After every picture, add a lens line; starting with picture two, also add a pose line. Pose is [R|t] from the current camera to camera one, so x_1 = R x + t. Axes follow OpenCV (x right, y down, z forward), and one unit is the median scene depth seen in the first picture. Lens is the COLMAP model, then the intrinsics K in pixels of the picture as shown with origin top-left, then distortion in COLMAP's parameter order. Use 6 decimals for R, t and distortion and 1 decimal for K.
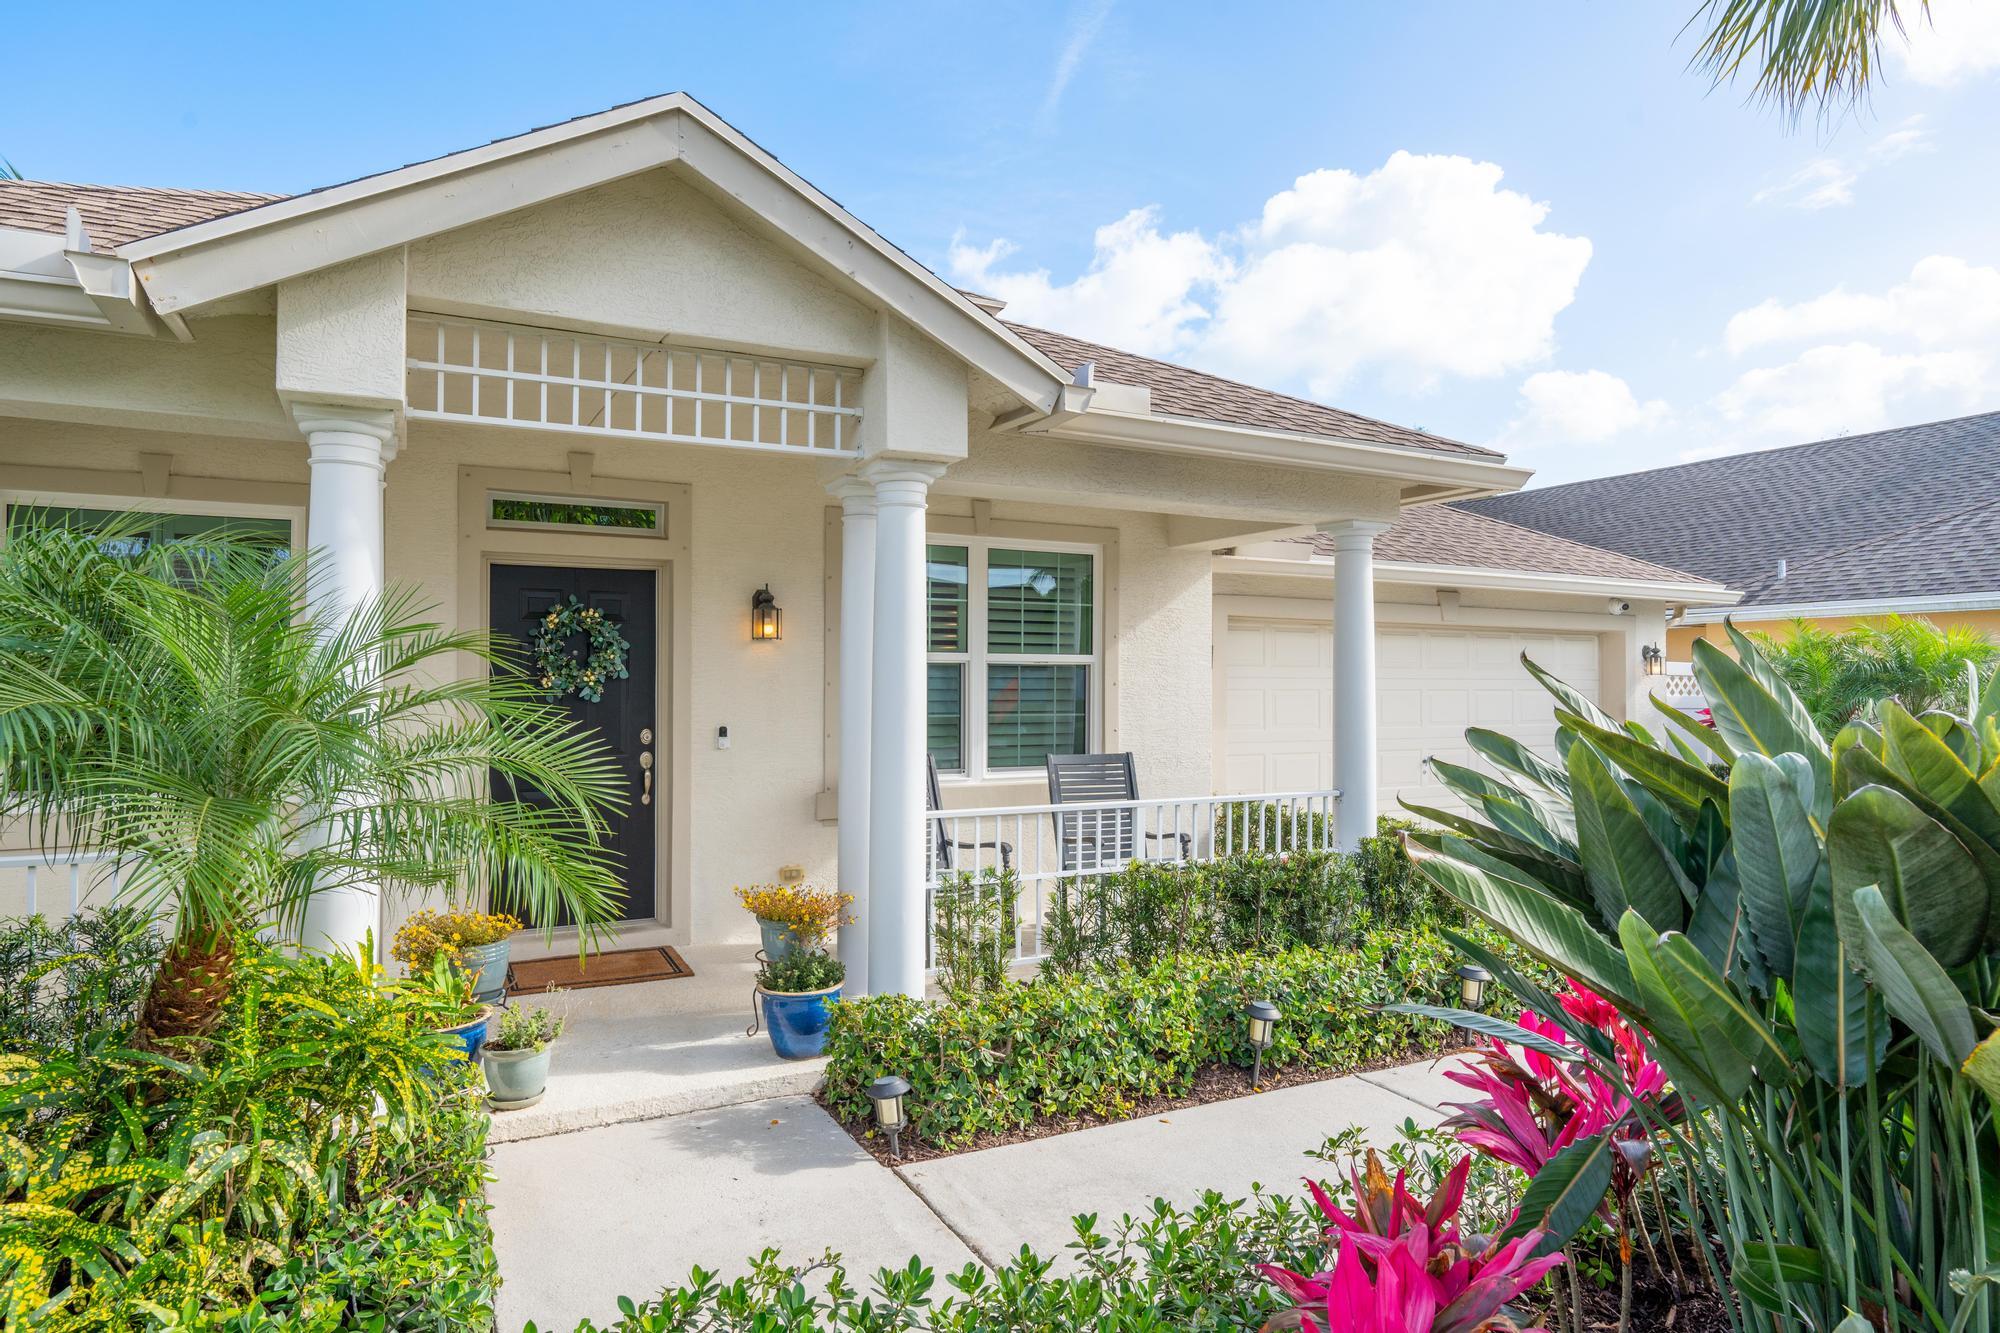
lens RADIAL K [[1148.6, 0, 995.2], [0, 1148.6, 670.2], [0, 0, 1]] dist [-0.004461, 0.004820]
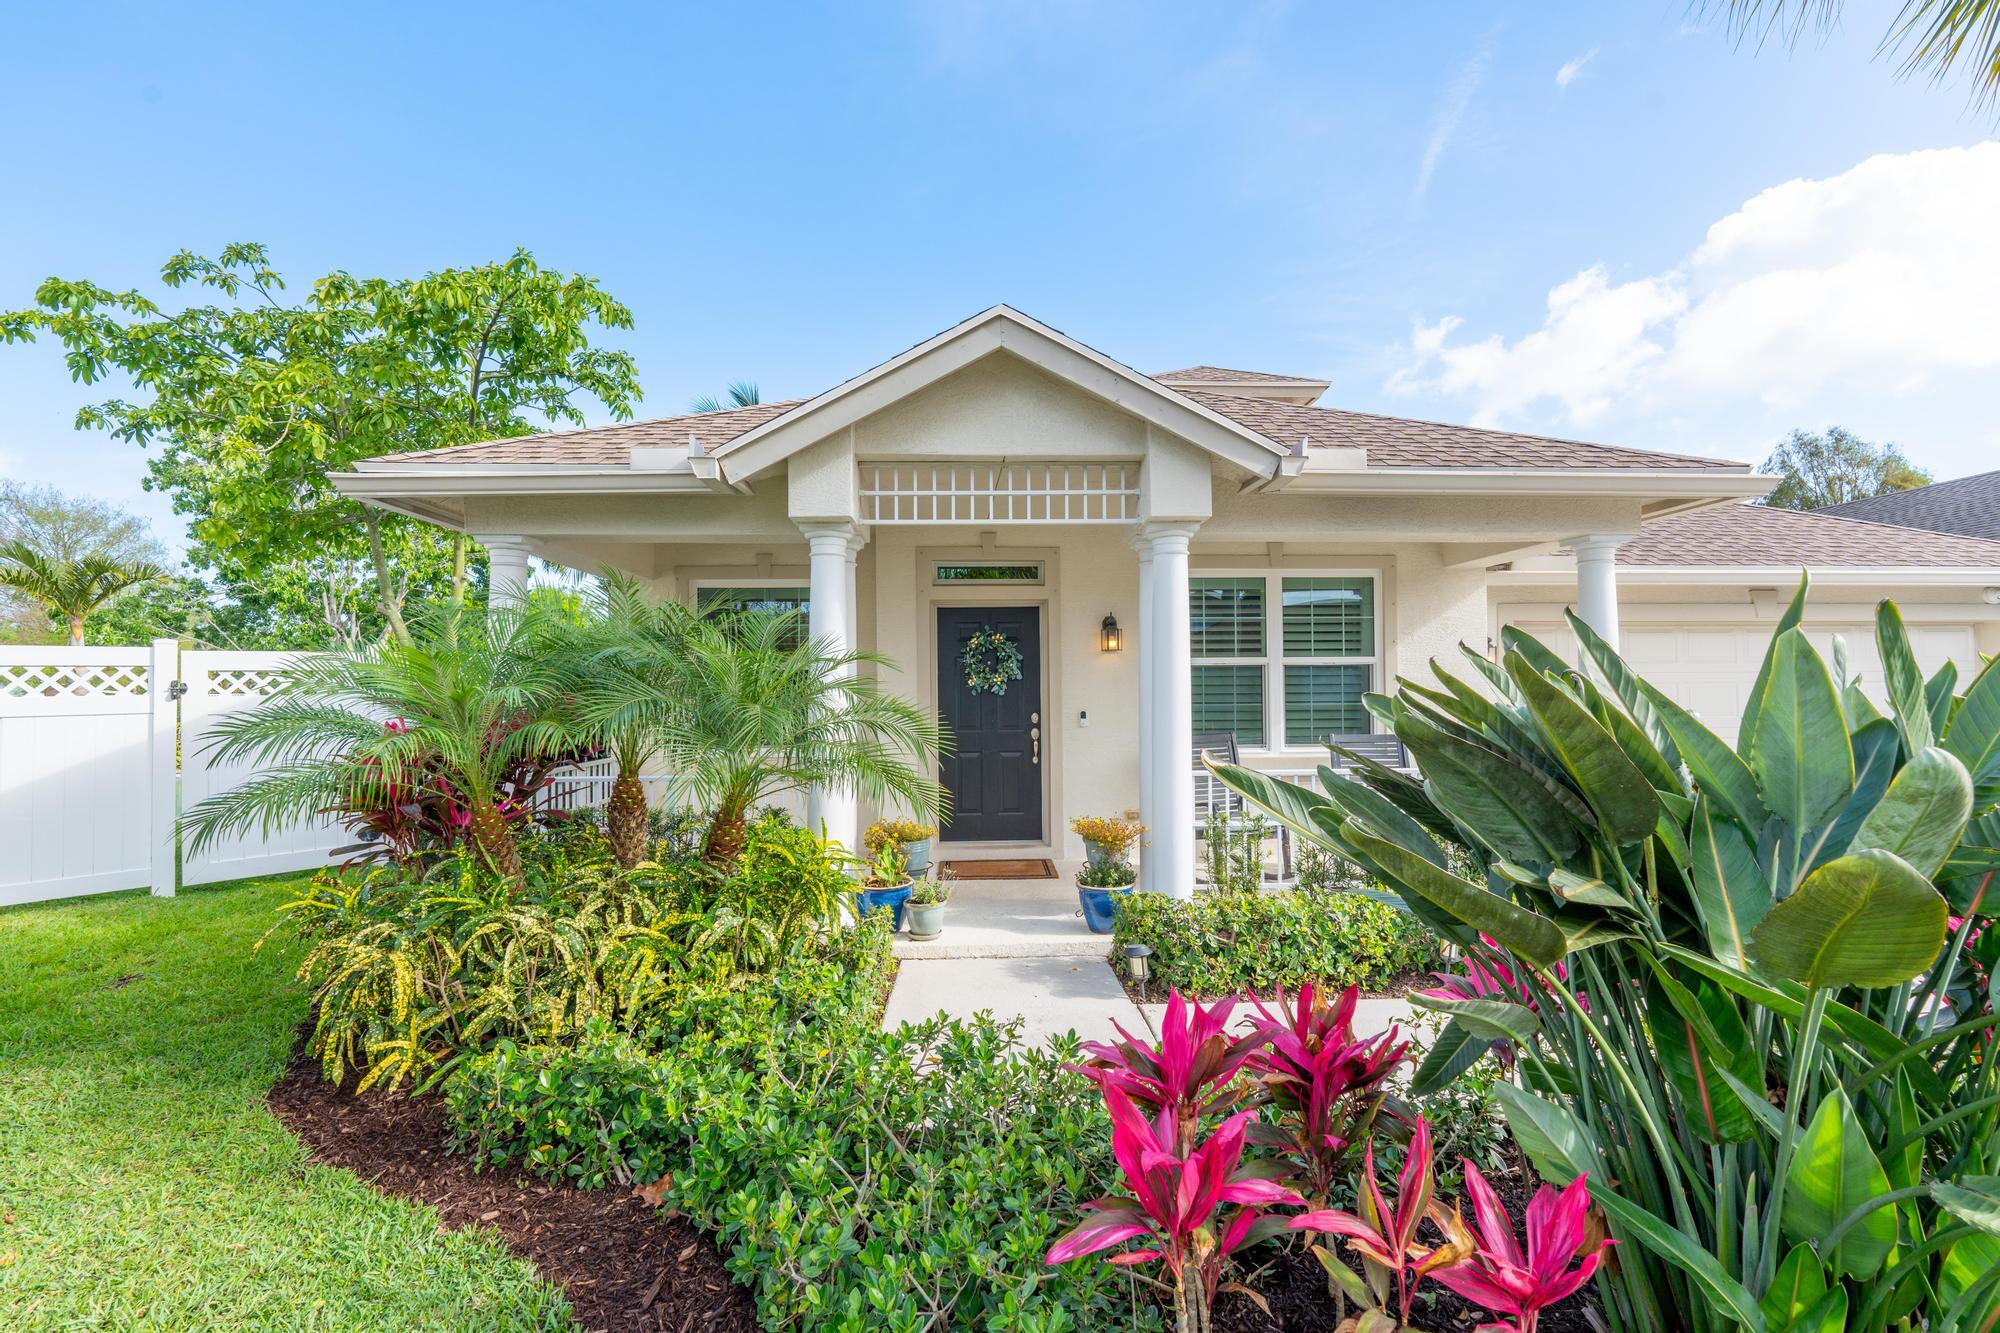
lens RADIAL K [[886.8, 0, 1004.9], [0, 886.8, 670.0], [0, 0, 1]] dist [-0.004974, -0.001285]
pose [[0.908699, -0.018486, -0.417042, 0.196601], [0.014538, 0.999814, -0.012640, 0.012661], [0.417198, 0.005423, 0.908799, -0.089062]]
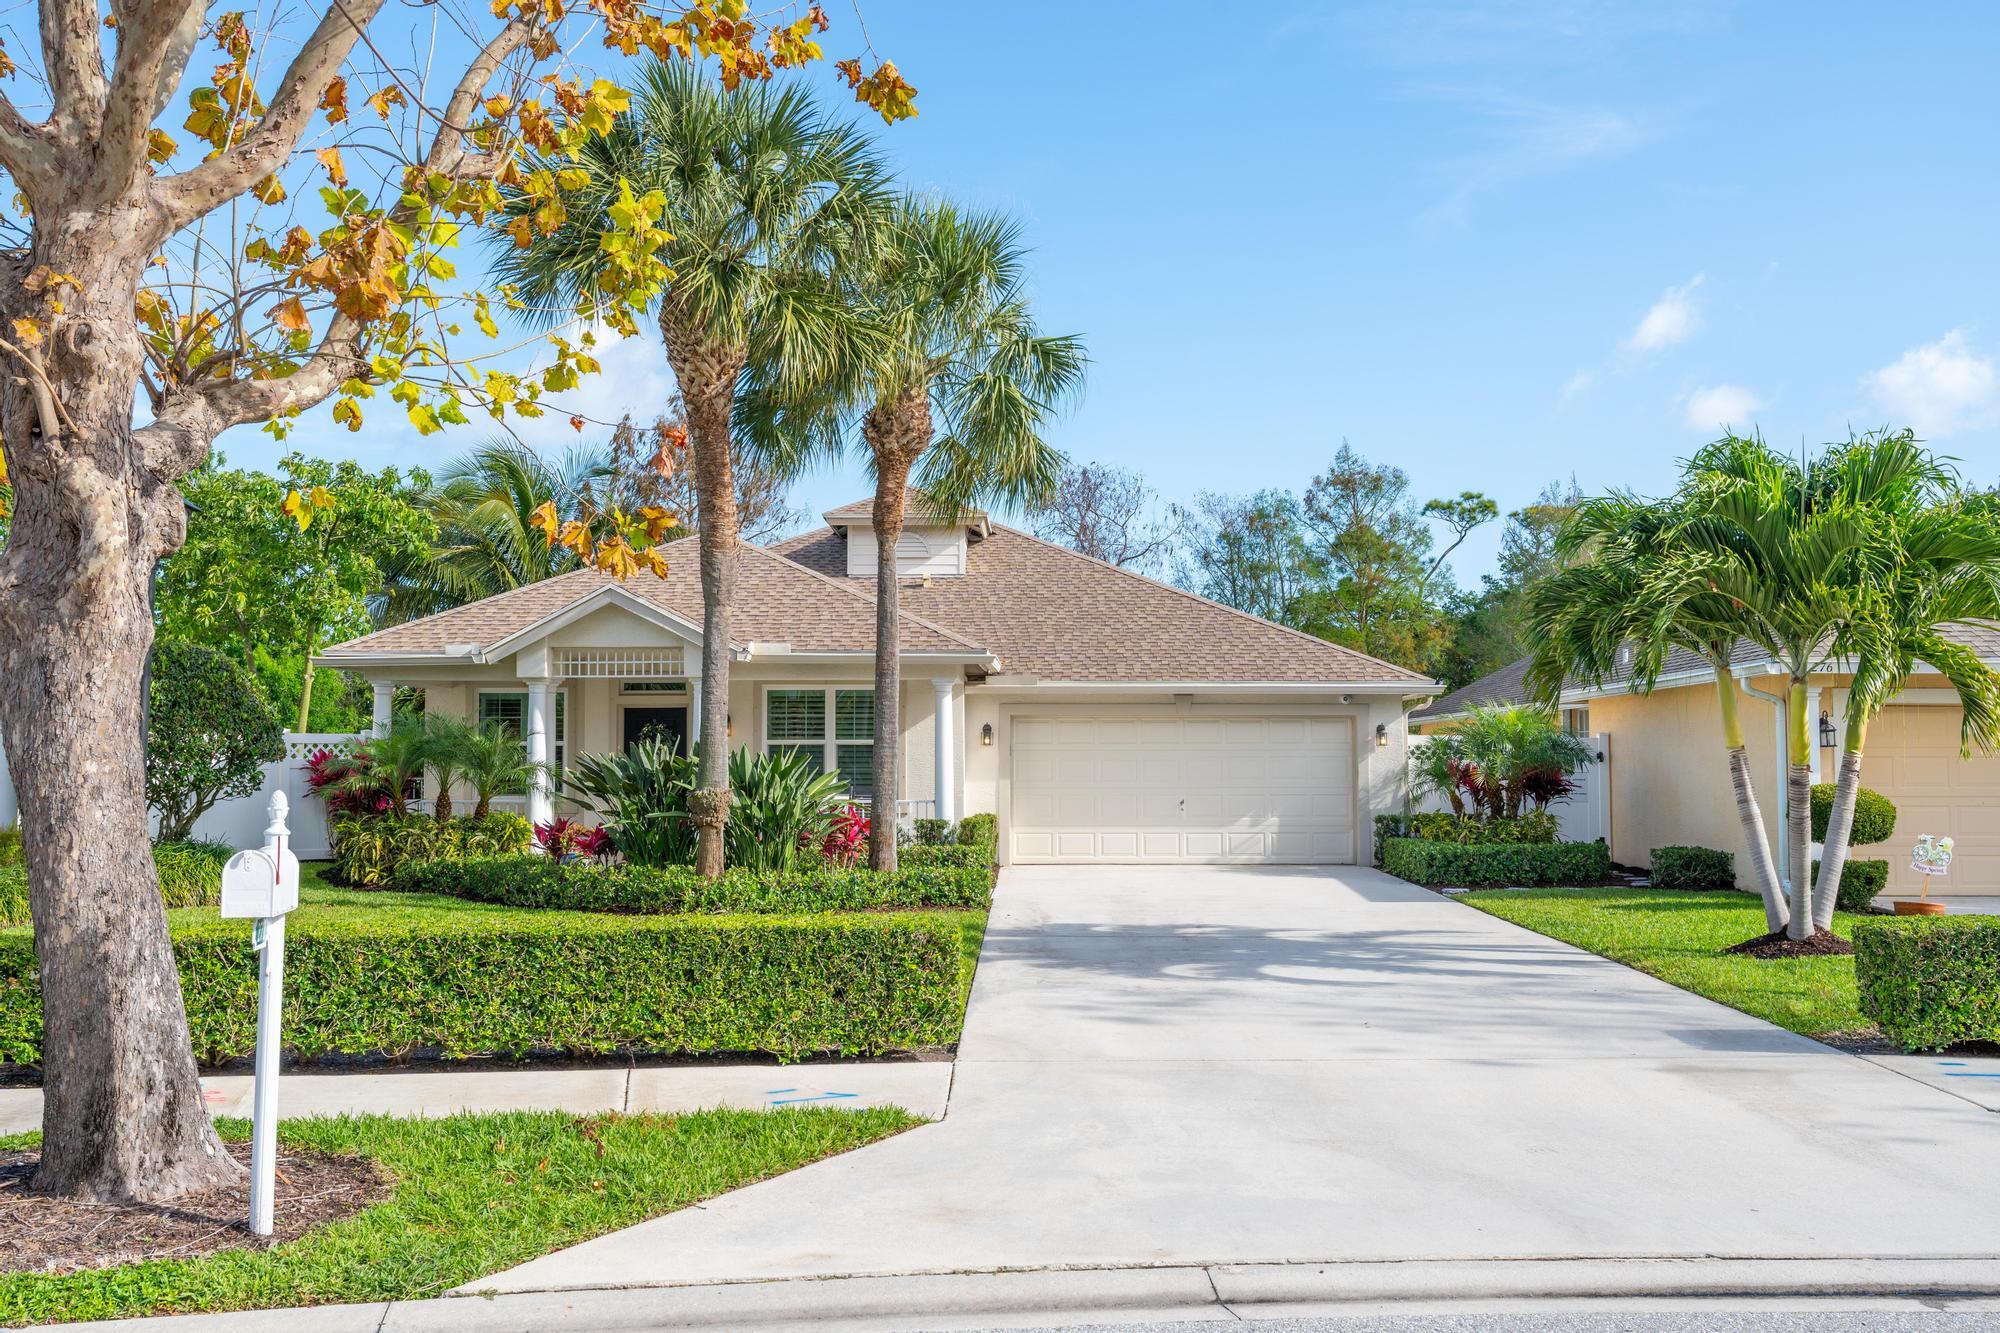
lens RADIAL K [[1751.1, 0, 1001.9], [0, 1751.1, 671.1], [0, 0, 1]] dist [-0.005451, -0.002958]
pose [[0.876555, -0.029783, -0.480380, 2.824082], [0.008475, 0.998884, -0.046465, 0.019399], [0.481227, 0.036658, 0.875829, -2.624155]]
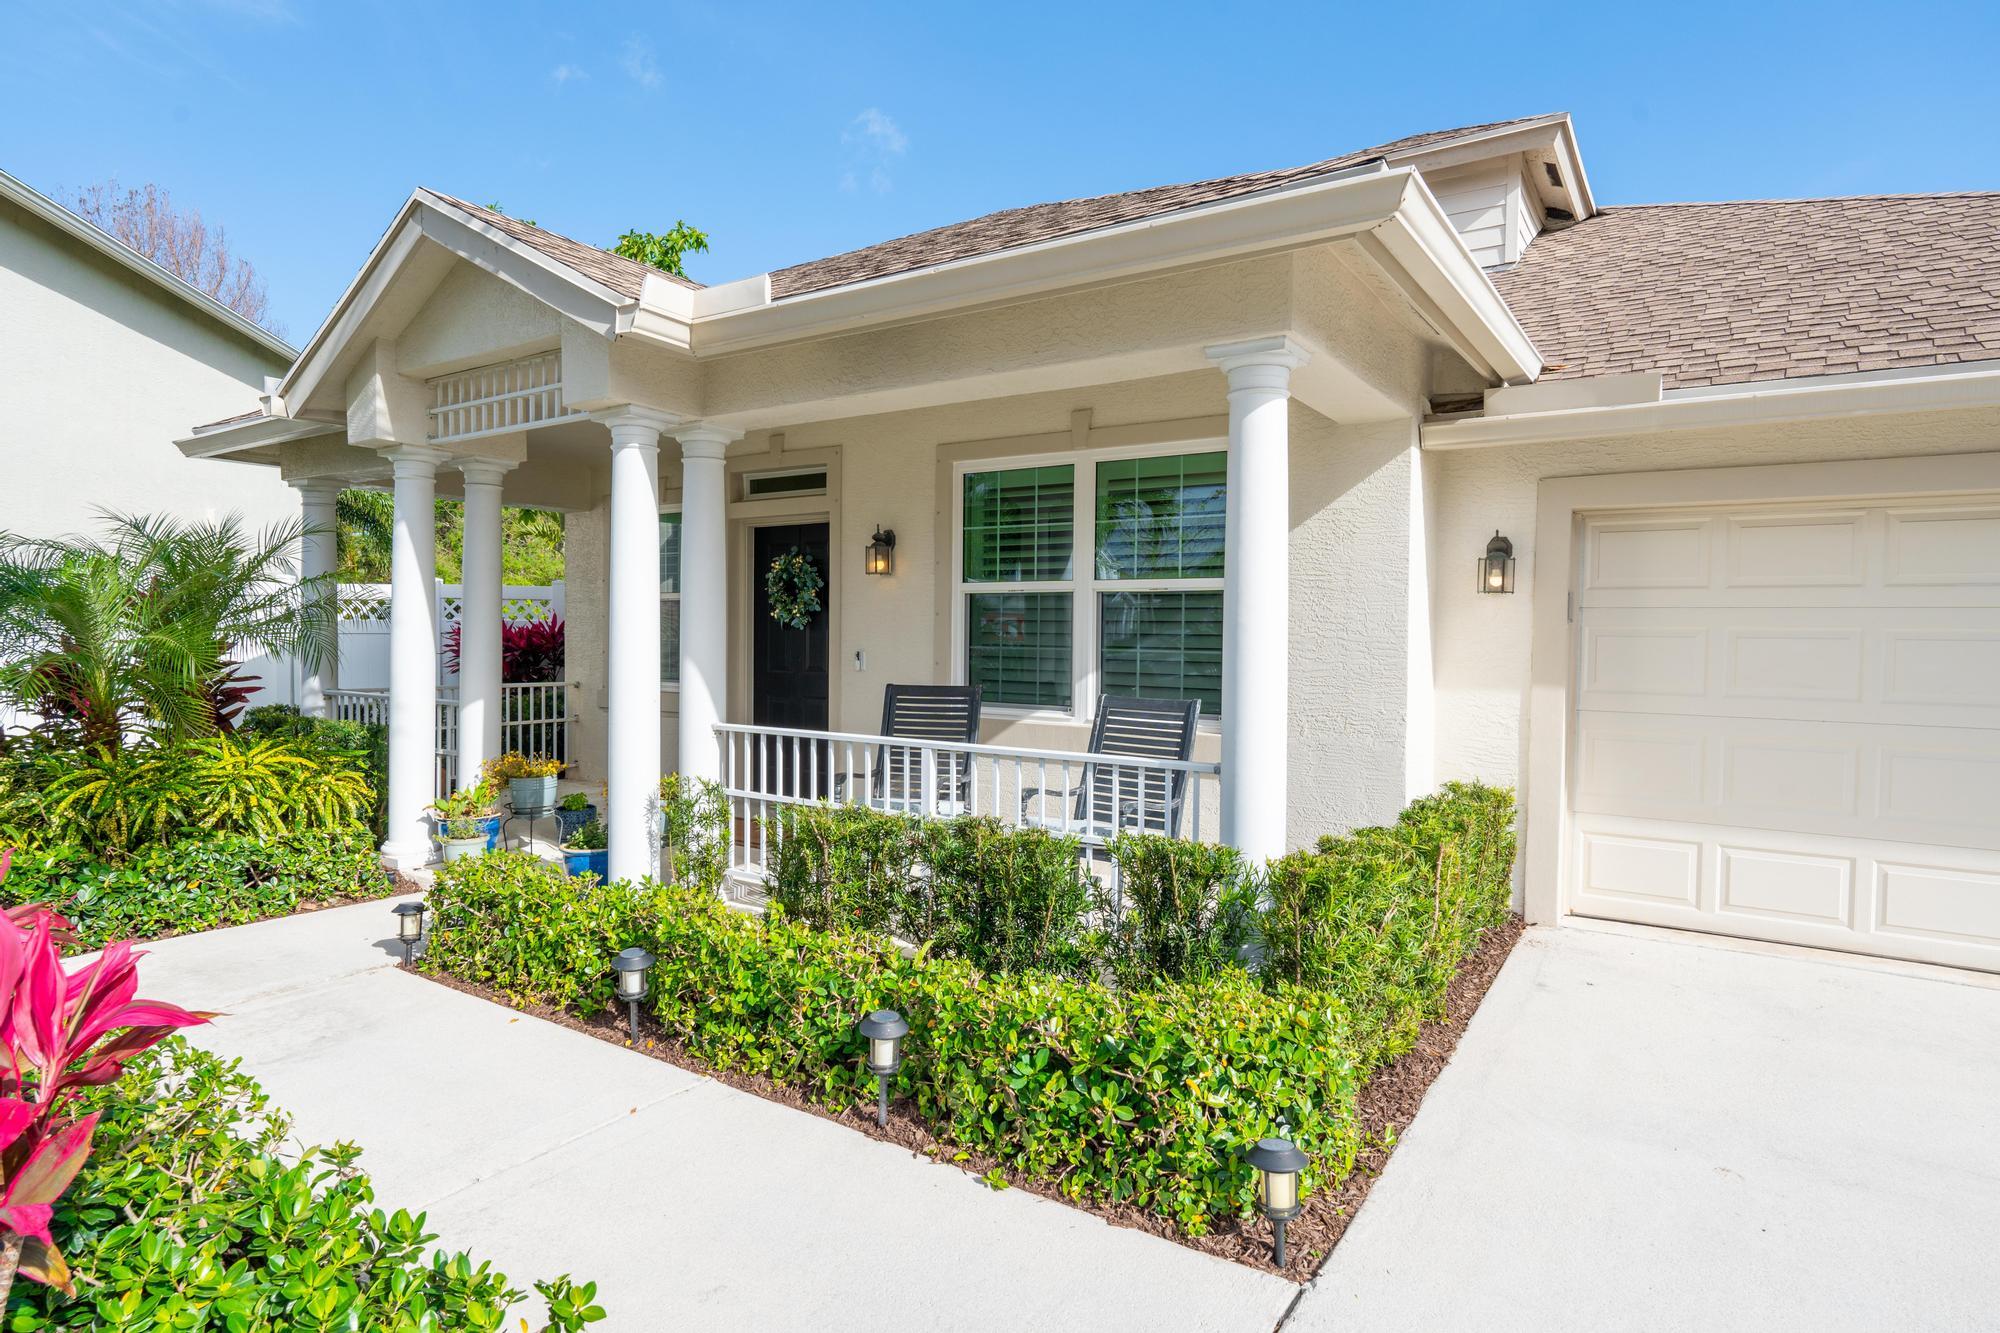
lens RADIAL K [[1073.4, 0, 997.7], [0, 1073.4, 664.4], [0, 0, 1]] dist [0.002252, -0.000118]
pose [[0.481866, 0.030041, -0.875730, 1.073469], [0.001077, 0.999391, 0.034876, 0.033329], [0.876244, -0.017749, 0.481540, 0.823279]]
